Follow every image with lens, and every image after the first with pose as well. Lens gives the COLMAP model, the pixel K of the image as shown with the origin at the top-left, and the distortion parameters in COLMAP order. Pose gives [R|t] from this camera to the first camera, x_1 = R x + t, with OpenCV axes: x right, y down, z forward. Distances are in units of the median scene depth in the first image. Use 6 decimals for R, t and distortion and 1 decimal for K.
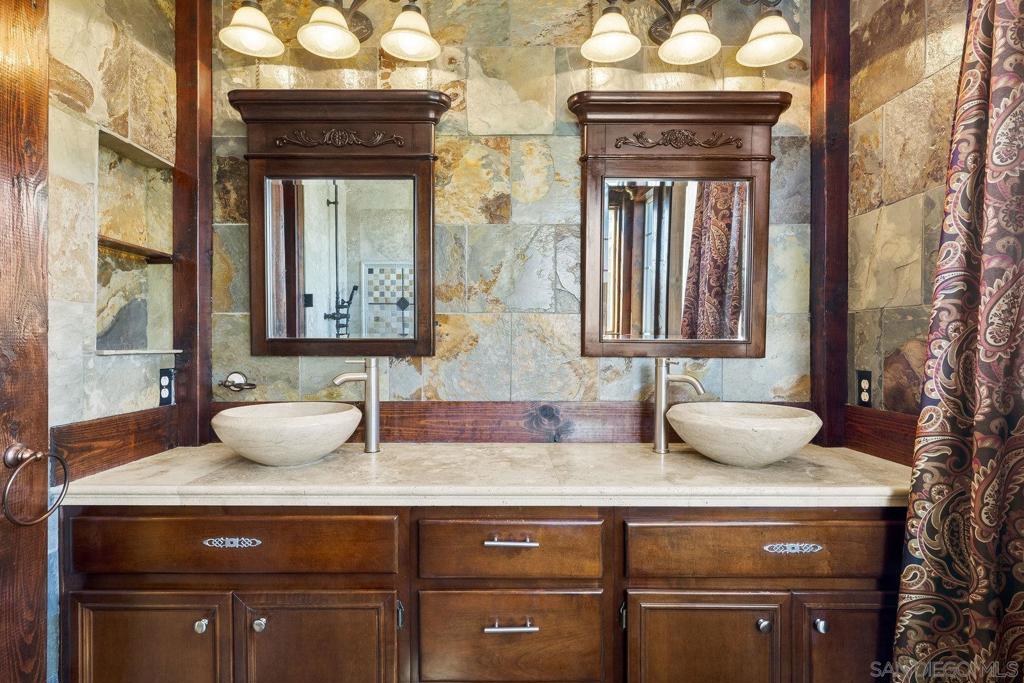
lens RADIAL K [[521.9, 0, 509.3], [0, 521.9, 345.5], [0, 0, 1]] dist [0.004063, 0.000121]
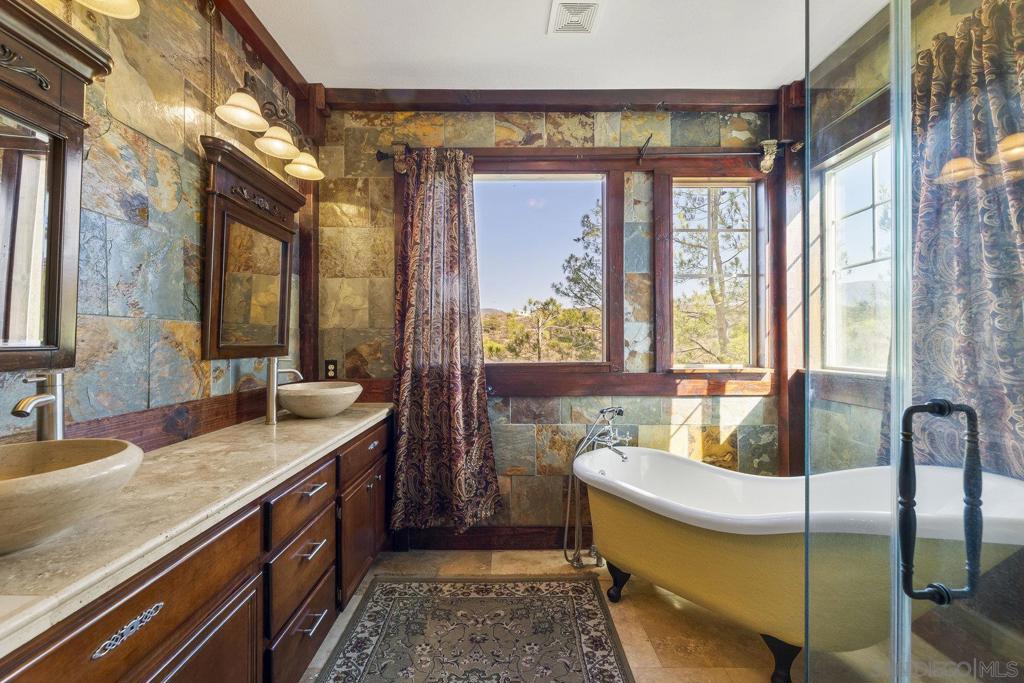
lens RADIAL K [[418.5, 0, 512.0], [0, 418.5, 341.5], [0, 0, 1]] dist [-0.000779, -0.000086]
pose [[-0.013431, -0.000978, 0.999909, -0.865650], [0.005615, 0.999984, 0.001054, -0.018369], [-0.999894, 0.005629, -0.013425, 0.361181]]
